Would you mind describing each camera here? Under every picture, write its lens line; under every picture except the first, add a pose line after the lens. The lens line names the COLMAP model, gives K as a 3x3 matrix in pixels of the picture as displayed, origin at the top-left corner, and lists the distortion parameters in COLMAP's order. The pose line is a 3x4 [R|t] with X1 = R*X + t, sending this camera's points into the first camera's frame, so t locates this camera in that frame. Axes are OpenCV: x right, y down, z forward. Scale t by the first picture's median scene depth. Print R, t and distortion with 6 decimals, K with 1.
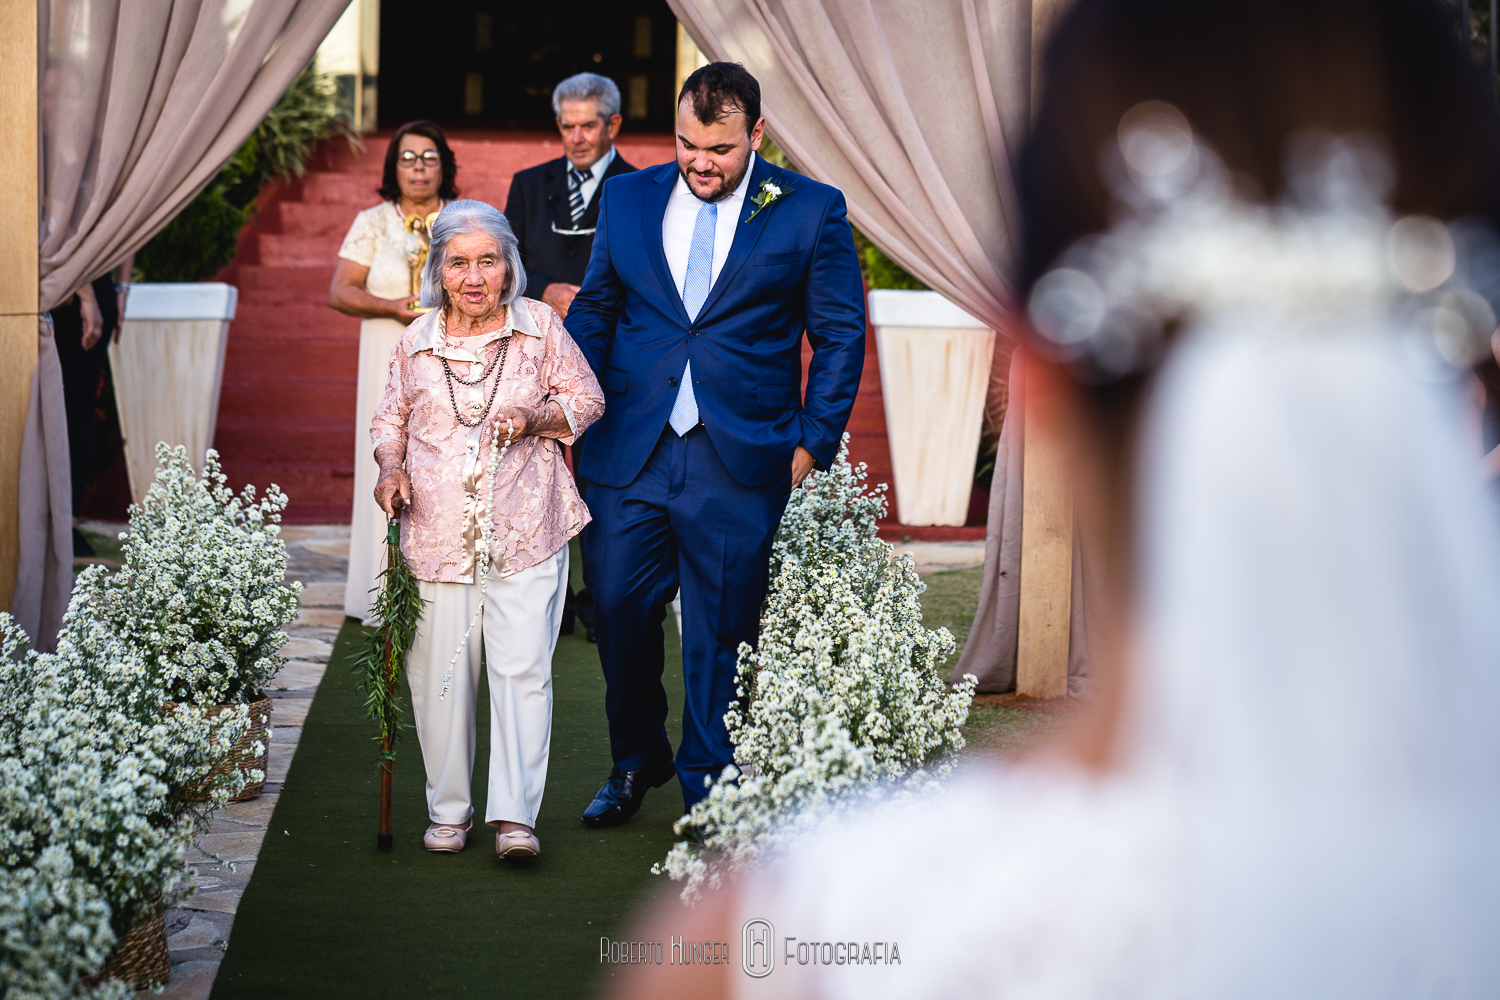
lens RADIAL K [[4283.4, 0, 750.0], [0, 4283.4, 500.0], [0, 0, 1]] dist [-0.049476, 0.164295]
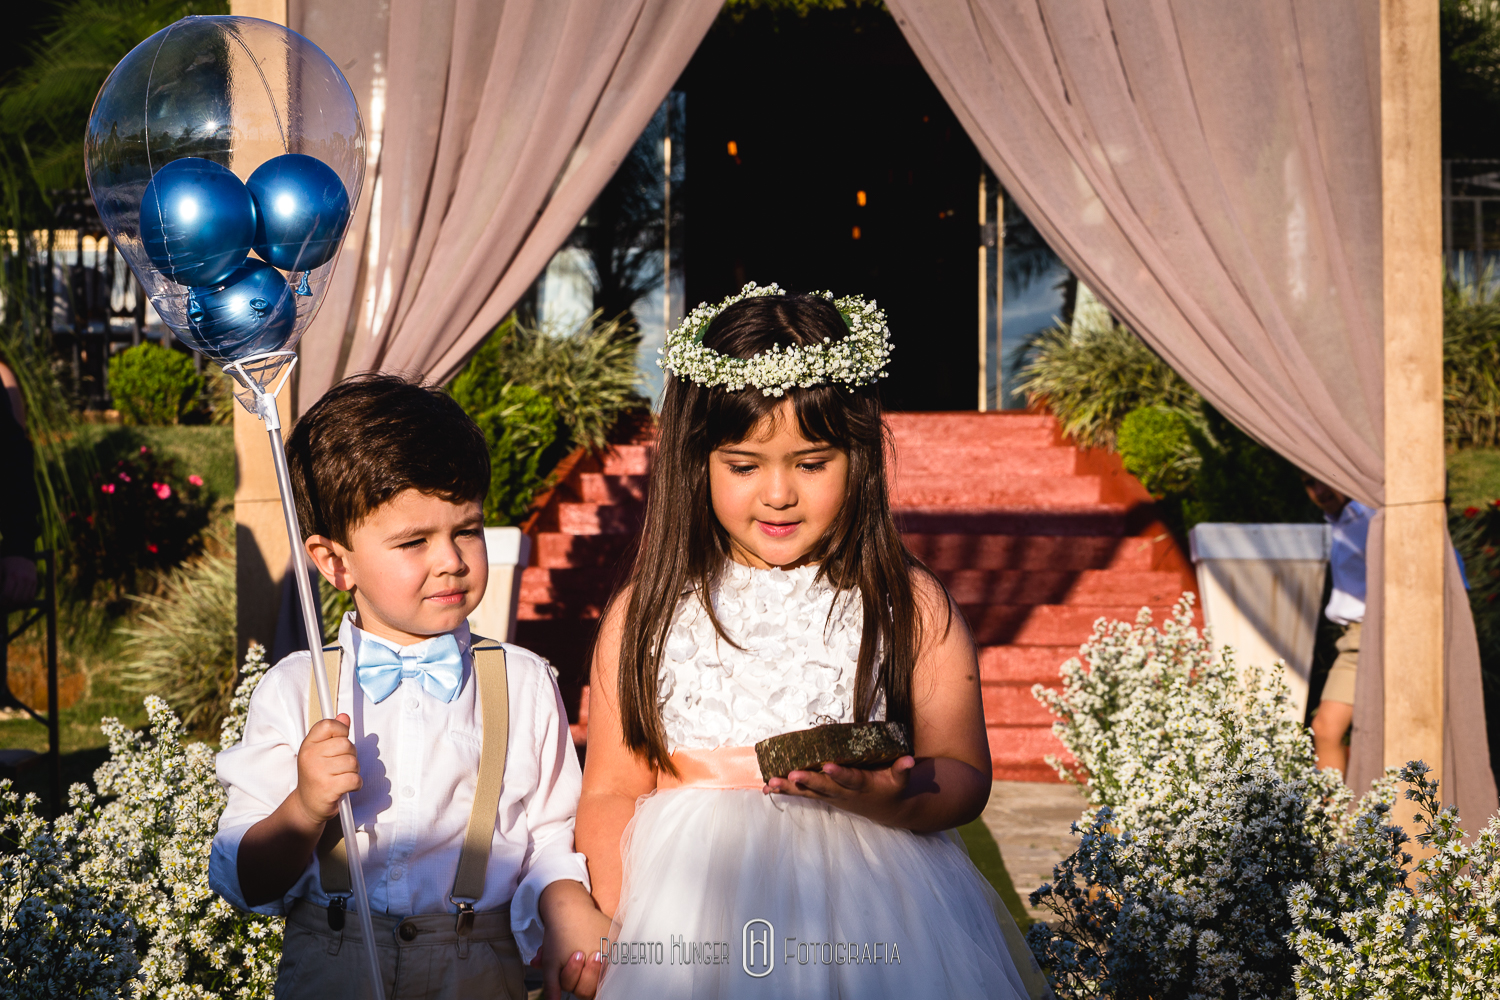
lens RADIAL K [[4283.4, 0, 750.0], [0, 4283.4, 500.0], [0, 0, 1]] dist [-0.049476, 0.164295]
pose [[0.997320, -0.016922, -0.071176, -0.004250], [0.012062, 0.997601, -0.068165, 0.021060], [0.072159, 0.067124, 0.995132, 0.104947]]
